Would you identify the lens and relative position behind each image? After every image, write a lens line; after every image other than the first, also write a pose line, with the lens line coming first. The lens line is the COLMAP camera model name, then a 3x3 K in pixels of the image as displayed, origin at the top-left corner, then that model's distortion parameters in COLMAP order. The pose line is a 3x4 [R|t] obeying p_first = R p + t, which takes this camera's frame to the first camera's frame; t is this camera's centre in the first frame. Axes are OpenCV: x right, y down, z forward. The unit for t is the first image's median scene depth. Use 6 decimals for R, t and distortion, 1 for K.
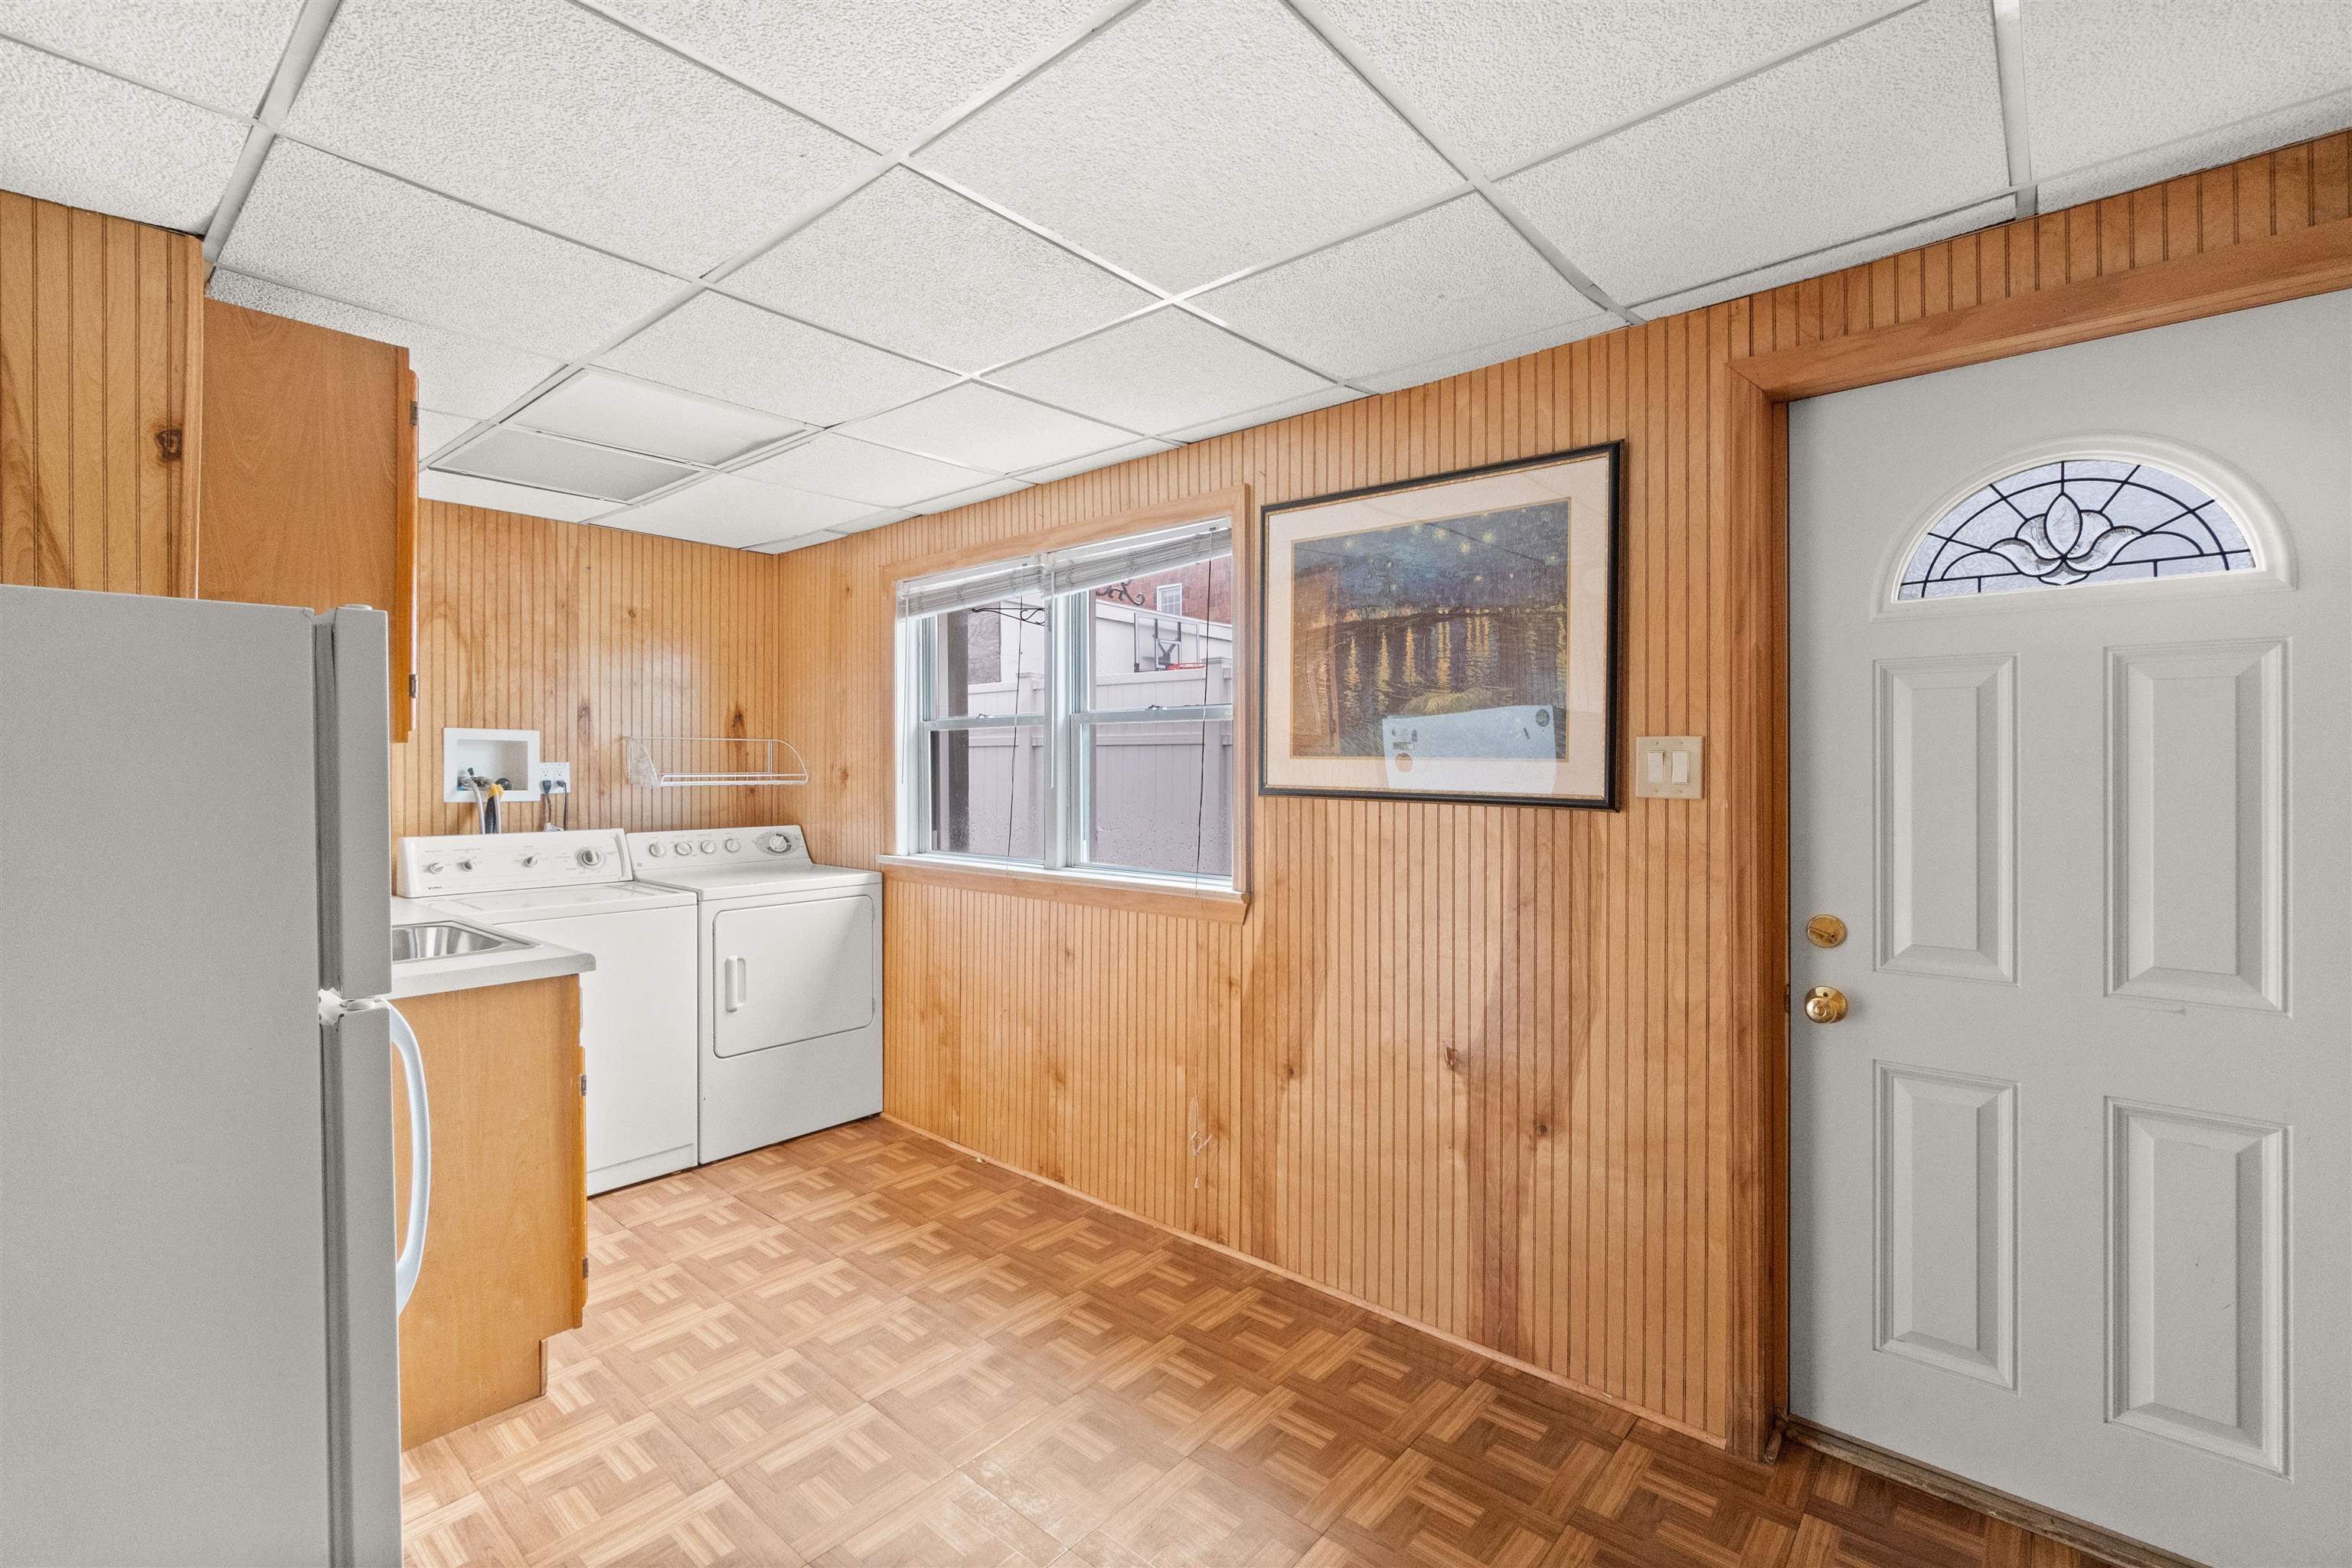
lens RADIAL K [[1021.2, 0, 1175.1], [0, 1021.2, 772.0], [0, 0, 1]] dist [-0.005757, 0.001040]
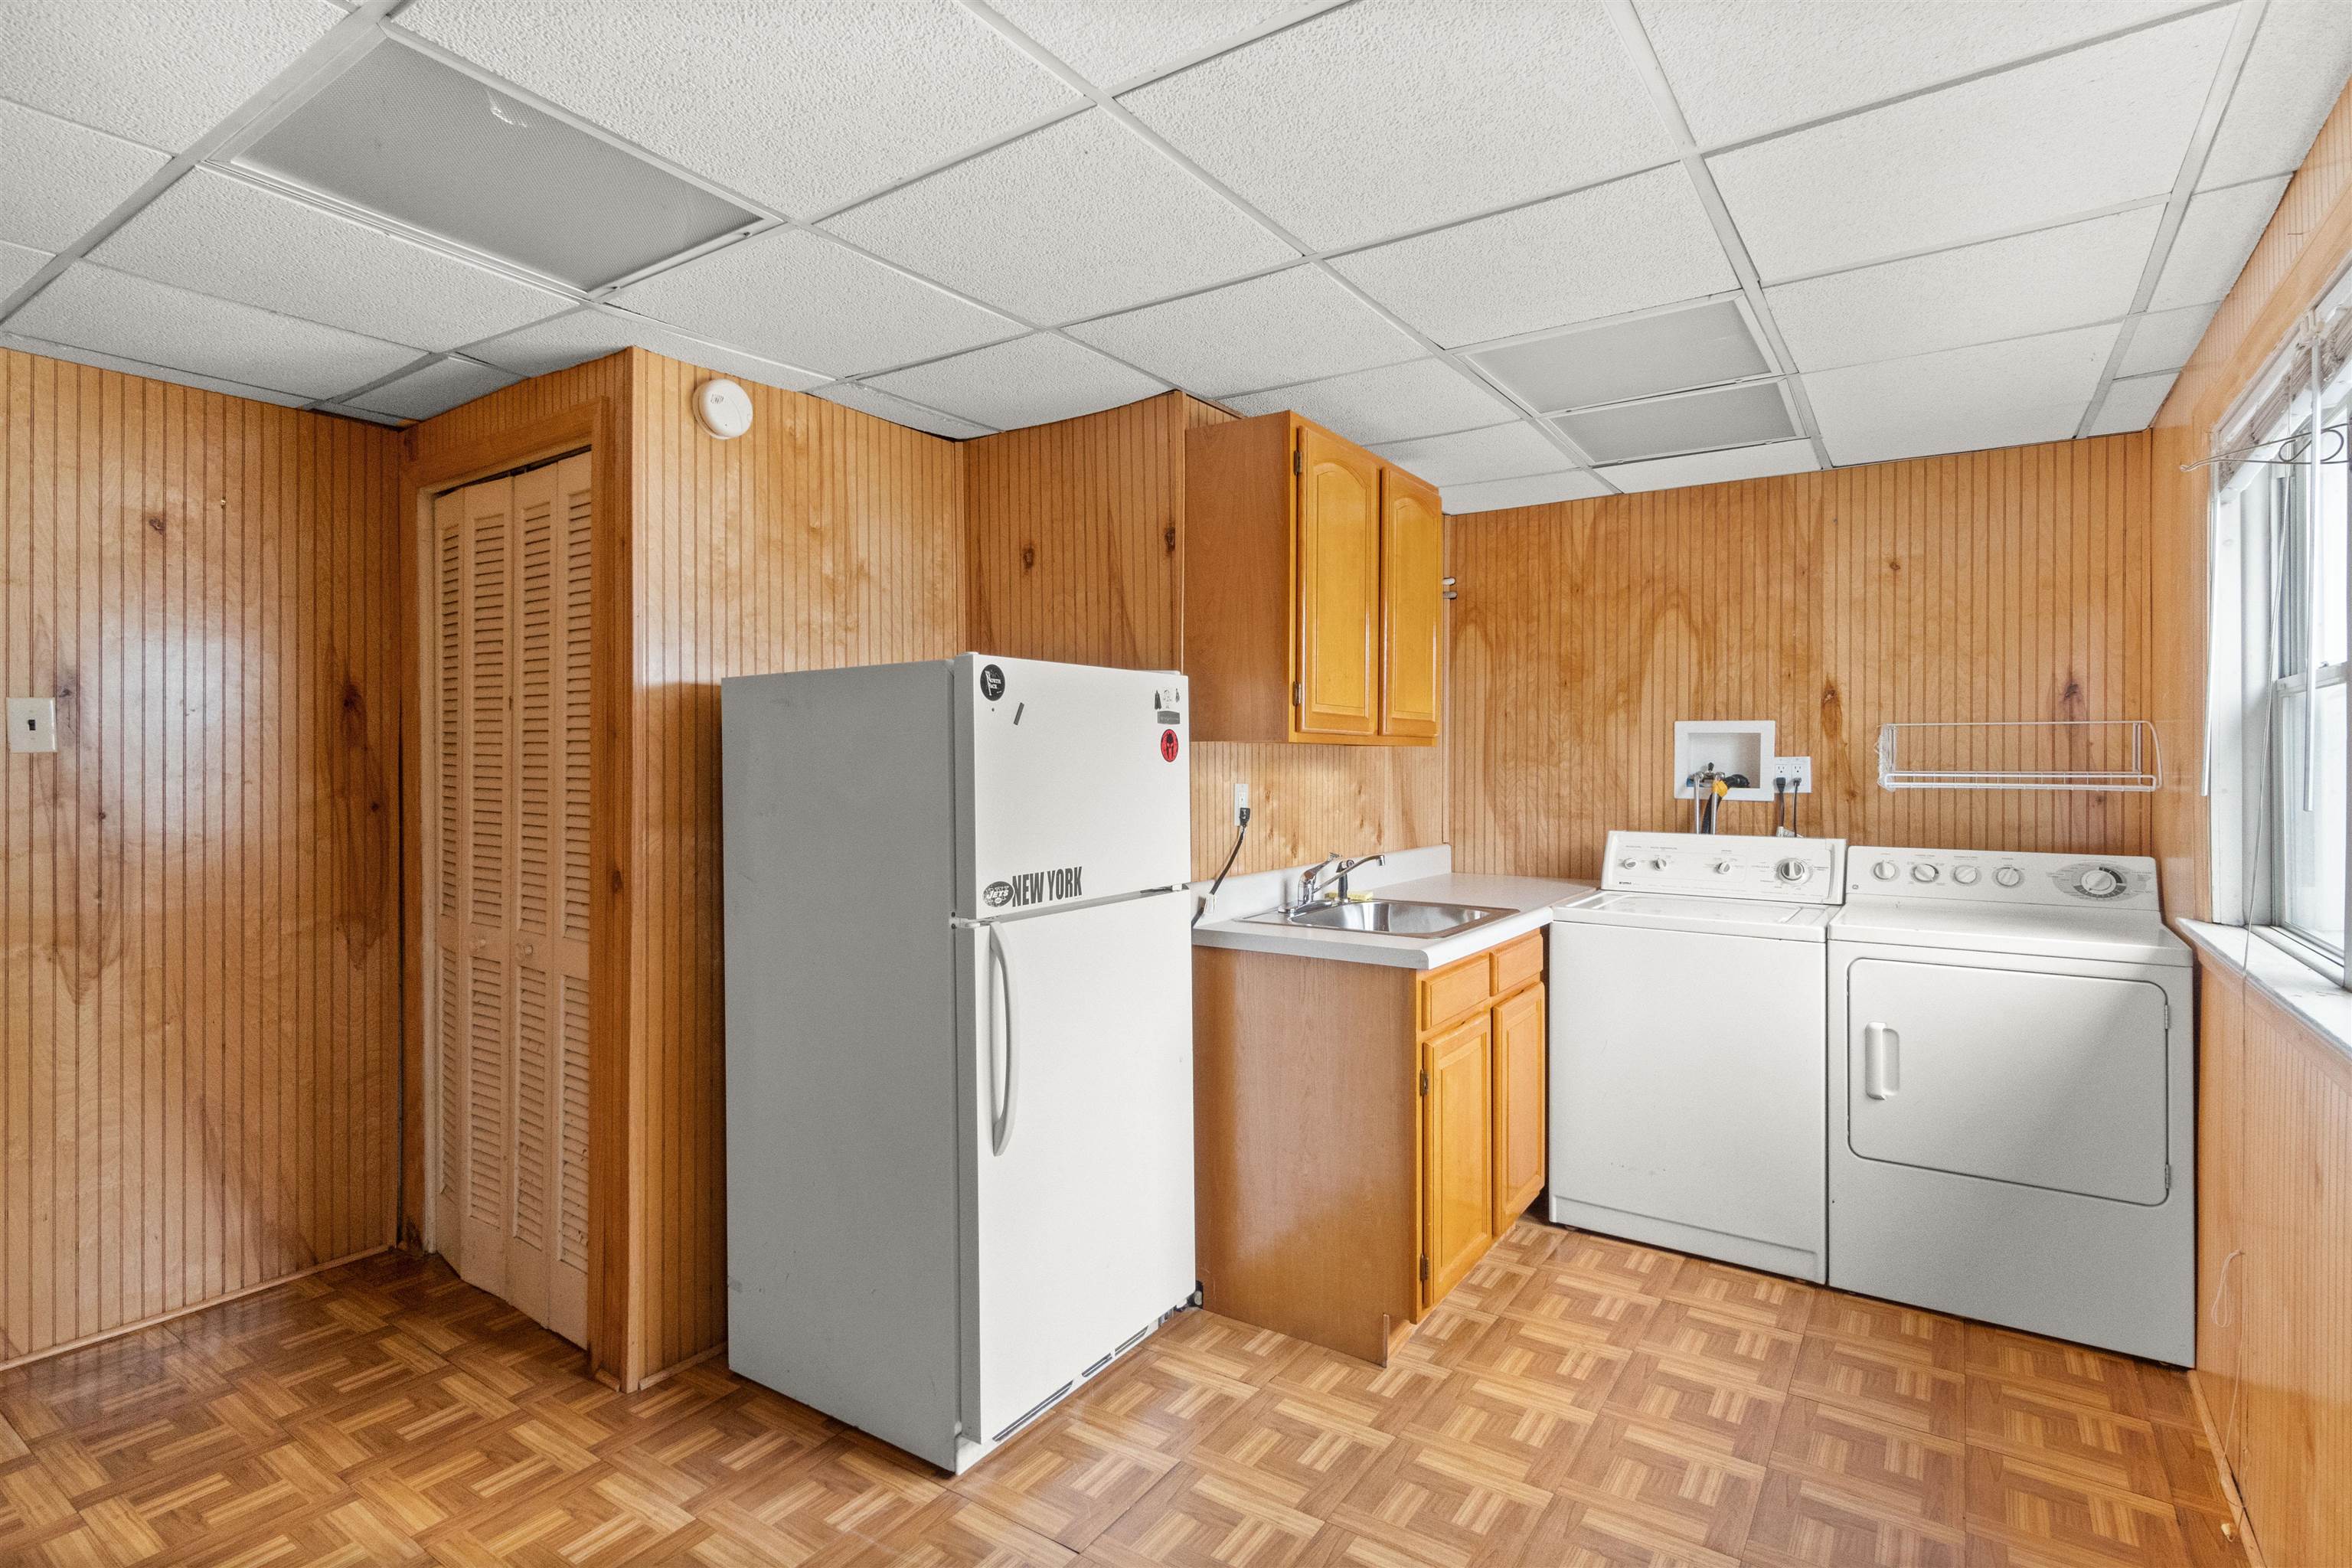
lens RADIAL K [[1158.3, 0, 1174.7], [0, 1158.3, 764.9], [0, 0, 1]] dist [0.000677, 0.000171]
pose [[0.112604, 0.005712, -0.993623, 0.314685], [-0.007235, 0.999962, 0.004928, -0.003899], [0.993614, 0.006634, 0.112641, 0.388802]]
